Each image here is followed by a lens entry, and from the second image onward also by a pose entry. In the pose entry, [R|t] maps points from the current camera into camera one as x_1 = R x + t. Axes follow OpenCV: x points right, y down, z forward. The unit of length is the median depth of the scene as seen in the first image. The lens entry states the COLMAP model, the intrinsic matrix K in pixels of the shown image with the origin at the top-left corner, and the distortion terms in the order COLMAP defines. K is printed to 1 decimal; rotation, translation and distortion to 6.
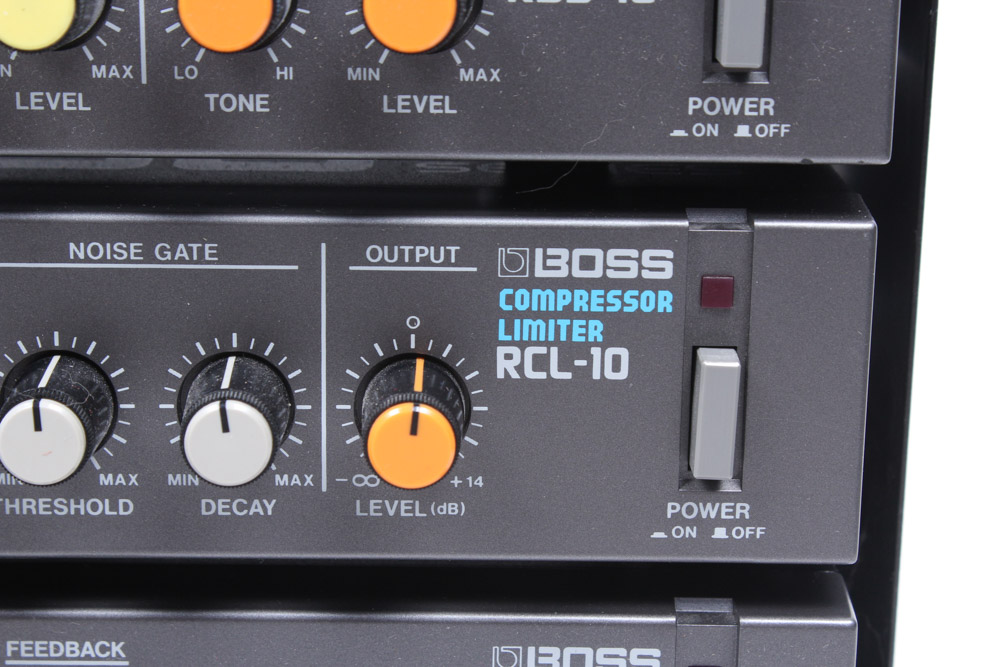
lens RADIAL K [[2316.7, 0, 491.9], [0, 2316.7, 332.1], [0, 0, 1]] dist [0.060250, 0.000000]
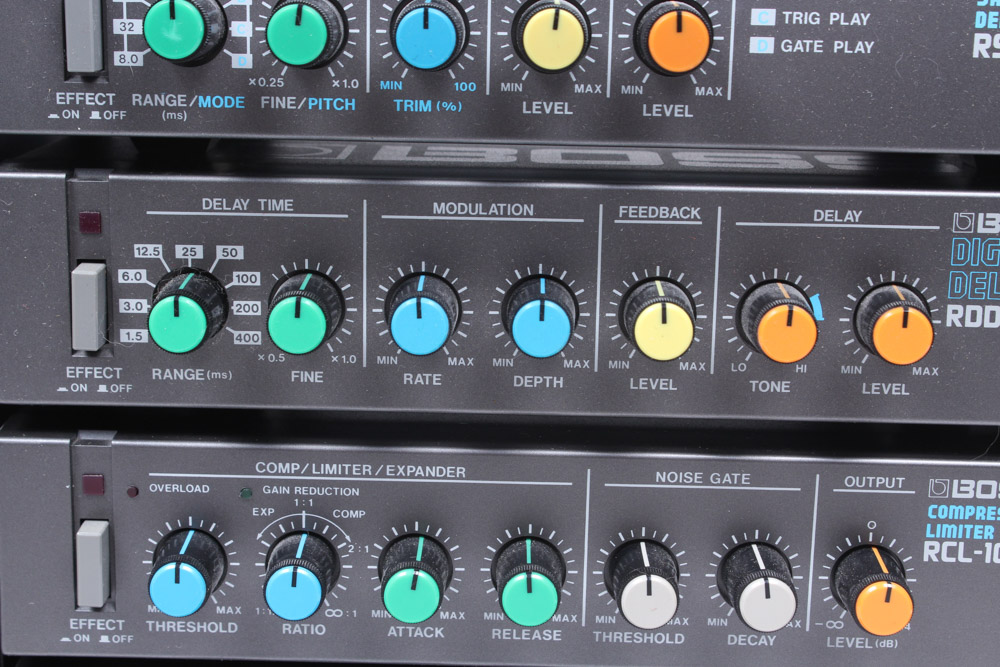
lens RADIAL K [[1746.1, 0, 481.4], [0, 1746.1, 331.3], [0, 0, 1]] dist [0.001506, 0.000000]
pose [[0.999545, 0.013471, -0.026970, -0.268360], [-0.014574, 0.999047, -0.041138, -0.082756], [0.026390, 0.041512, 0.998789, -0.188359]]
